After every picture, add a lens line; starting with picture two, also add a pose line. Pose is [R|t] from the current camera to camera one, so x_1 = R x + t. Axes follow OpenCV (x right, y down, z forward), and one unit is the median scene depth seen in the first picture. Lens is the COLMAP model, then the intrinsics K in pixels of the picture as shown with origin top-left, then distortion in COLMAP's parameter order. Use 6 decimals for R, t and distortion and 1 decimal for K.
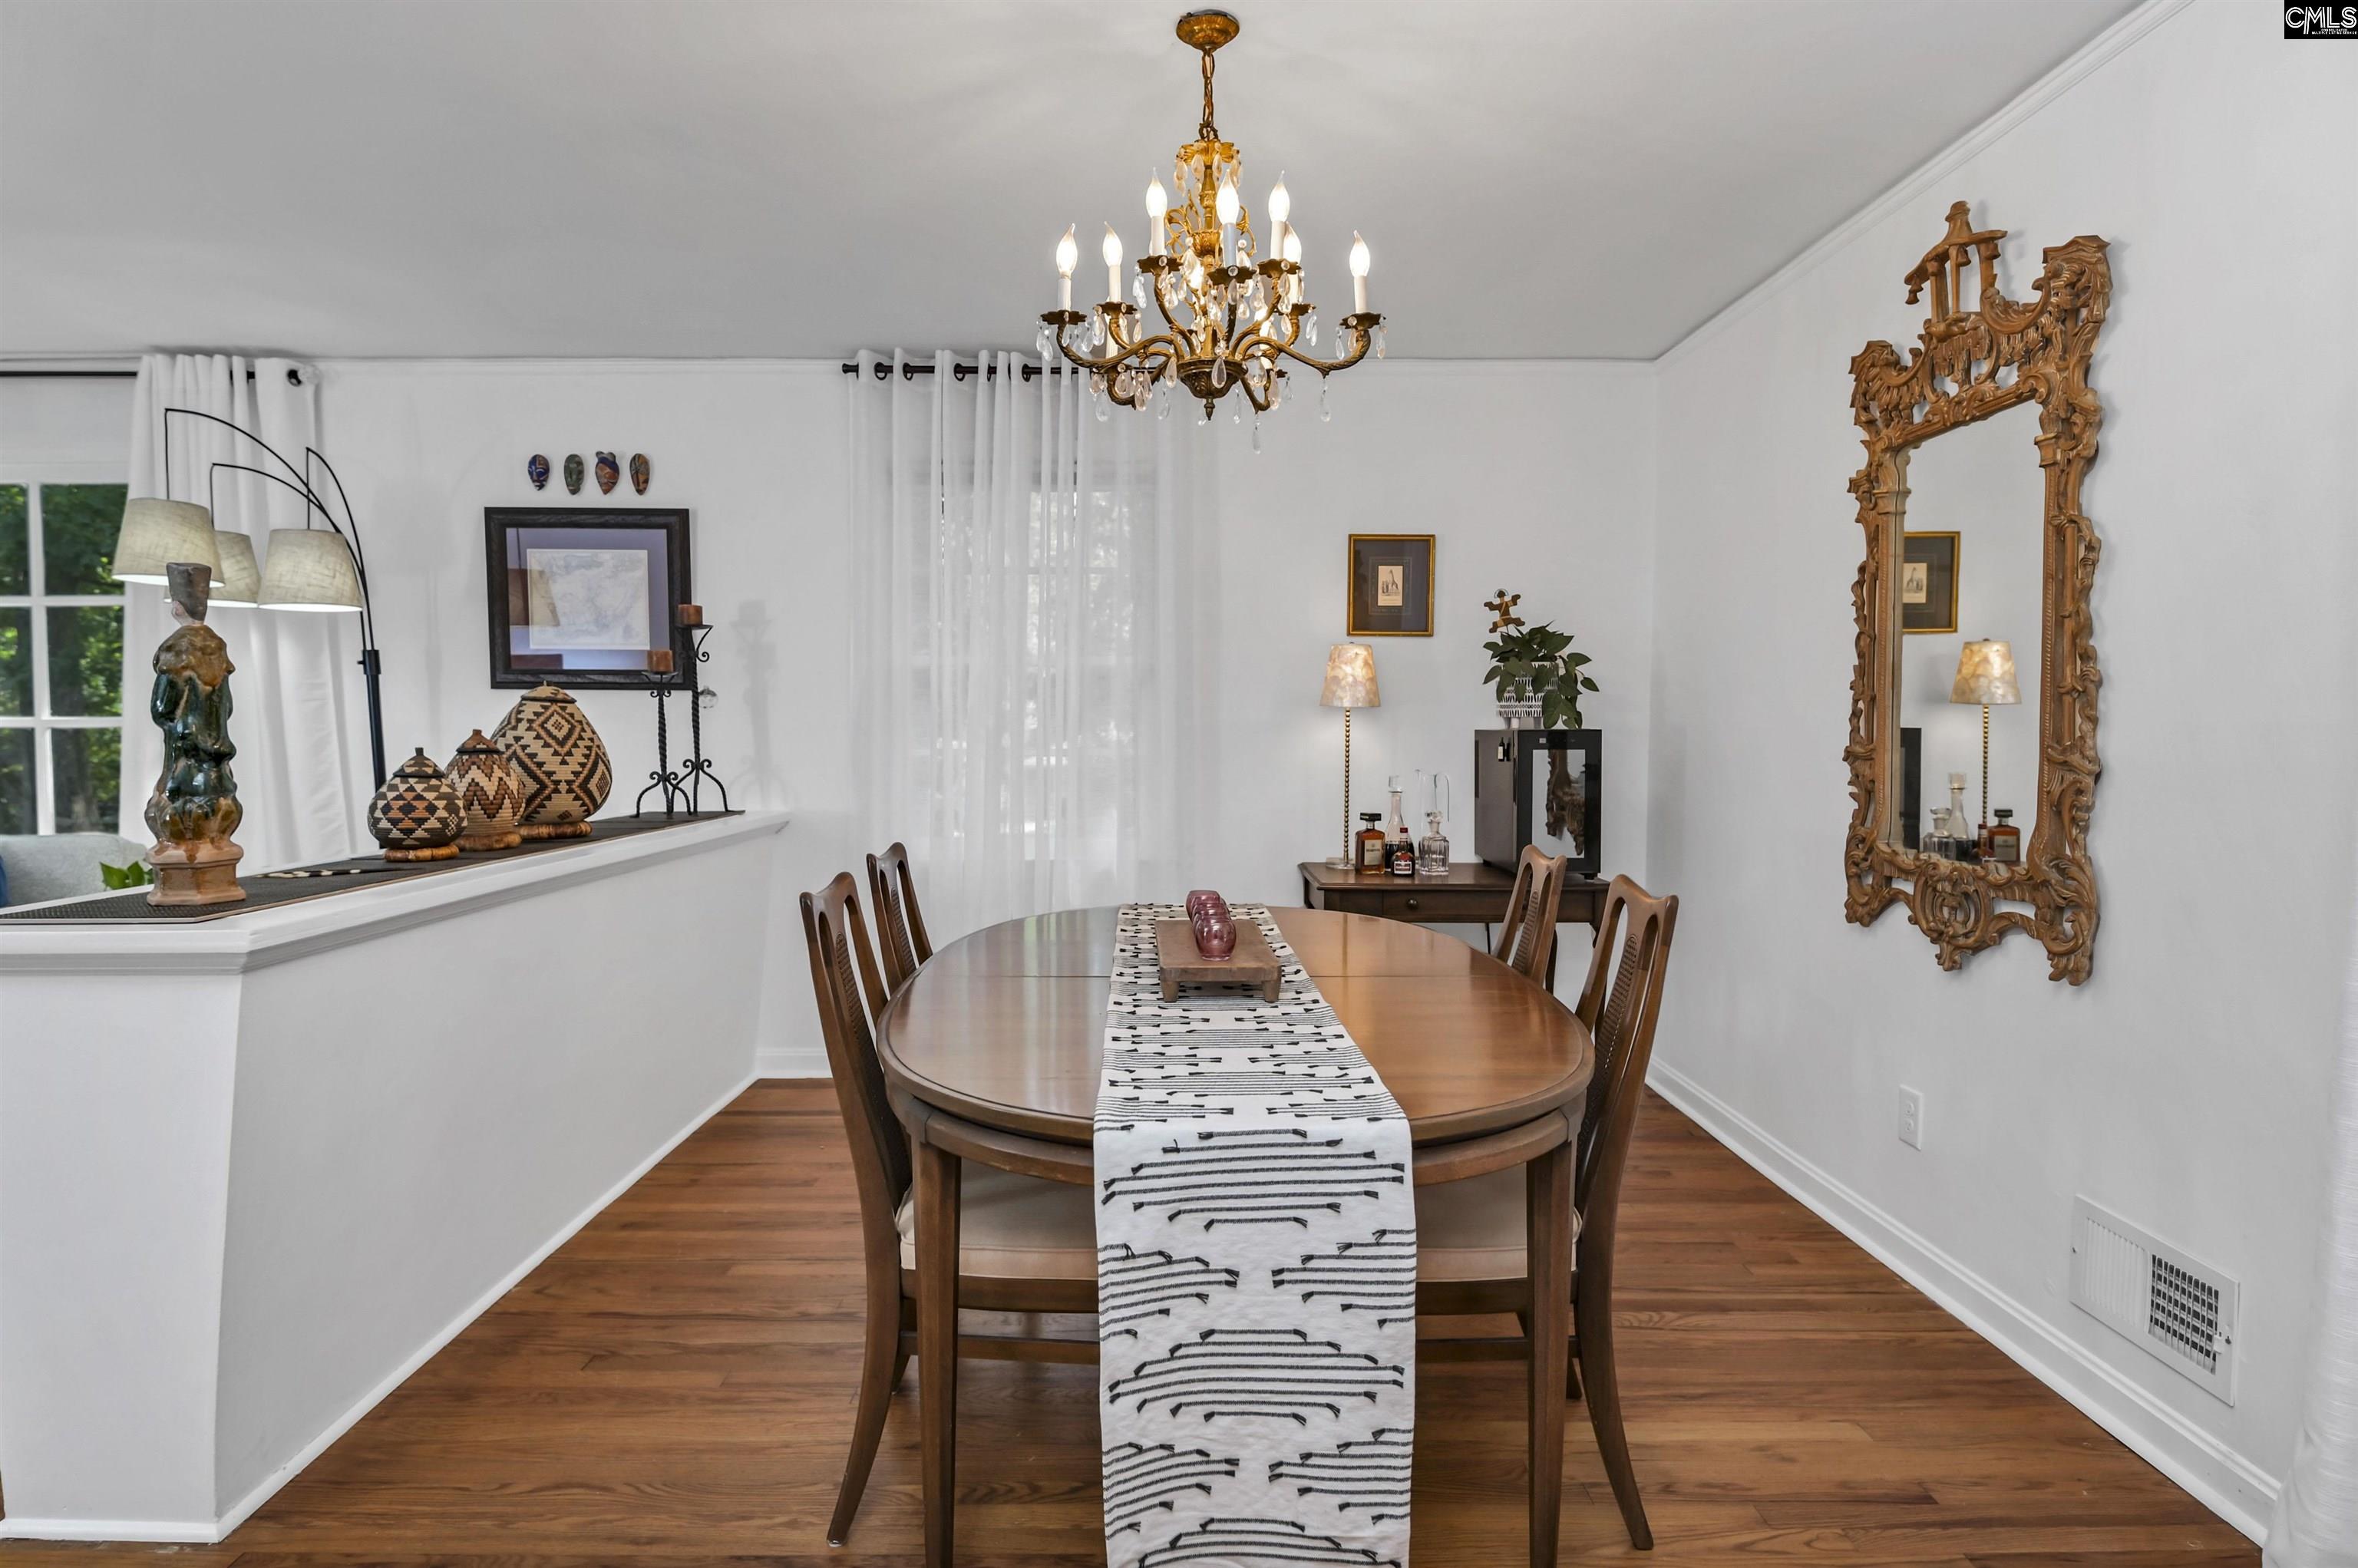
lens RADIAL K [[1260.7, 0, 1191.4], [0, 1260.7, 790.8], [0, 0, 1]] dist [0.001984, -0.008784]
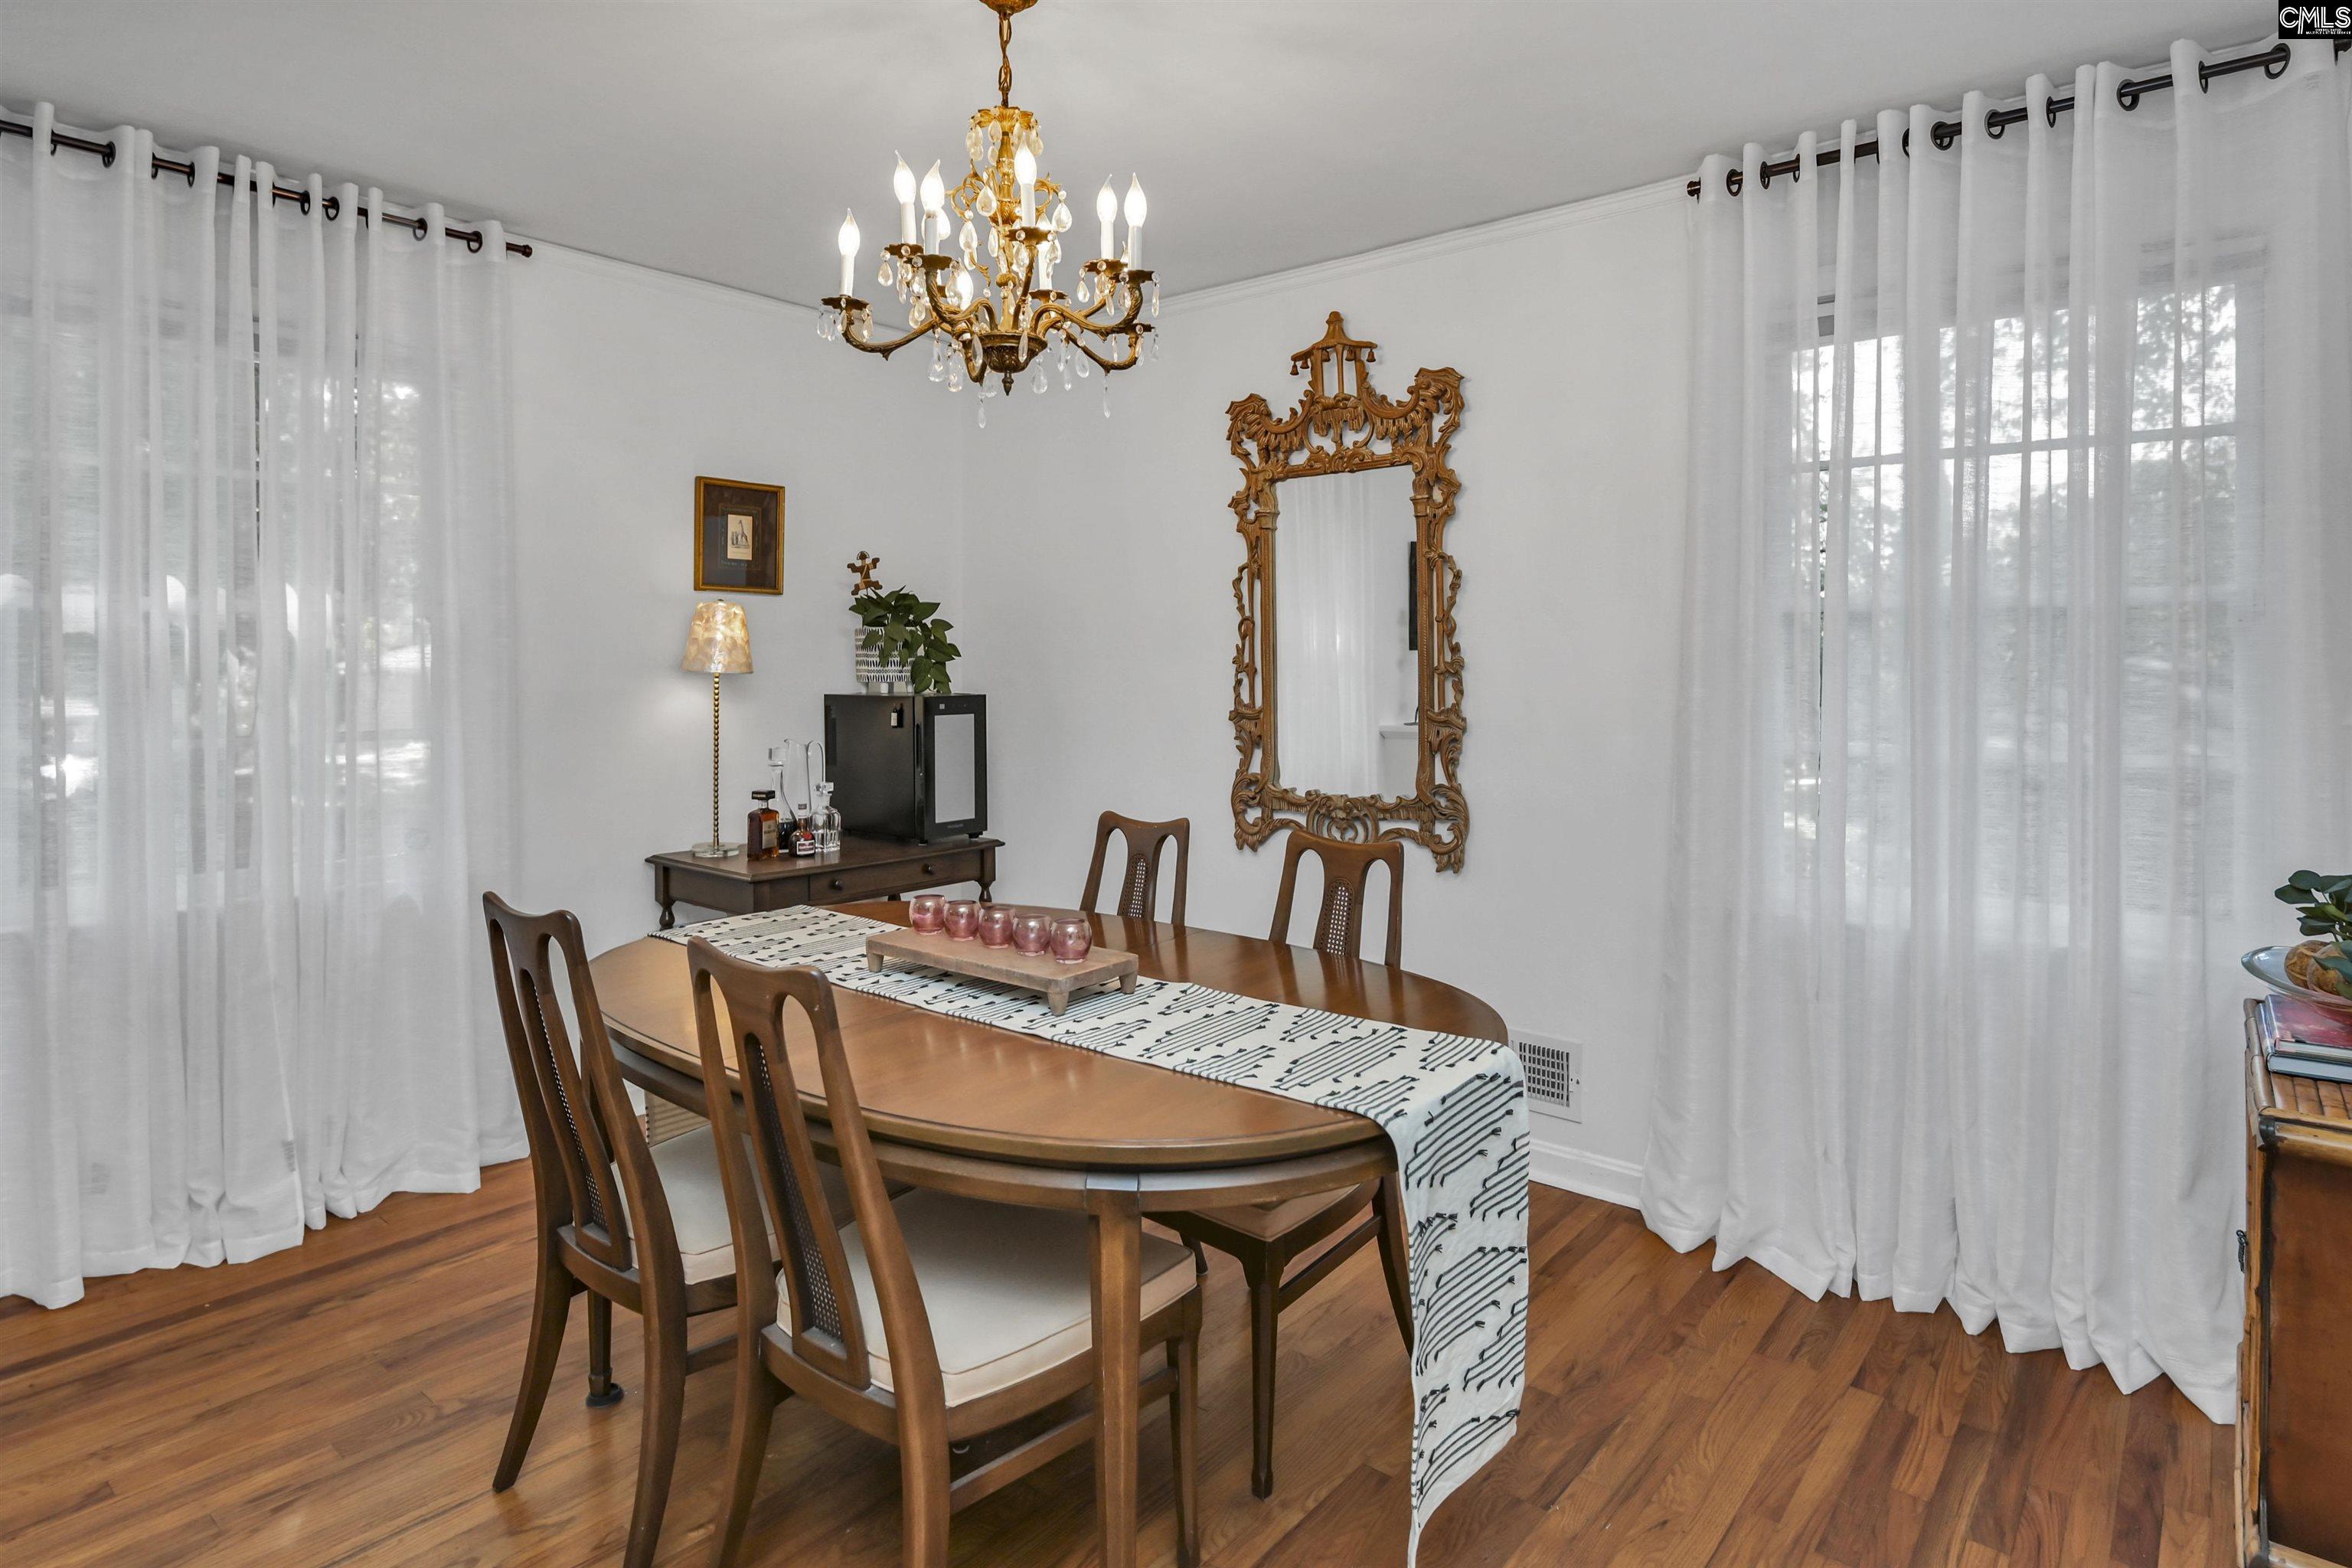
lens RADIAL K [[1257.5, 0, 1312.3], [0, 1257.5, 673.7], [0, 0, 1]] dist [0.001984, -0.008784]
pose [[0.608313, -0.005406, 0.793679, -0.415112], [0.039283, 0.998956, -0.023304, -0.037027], [-0.792725, 0.045354, 0.607890, 0.172774]]
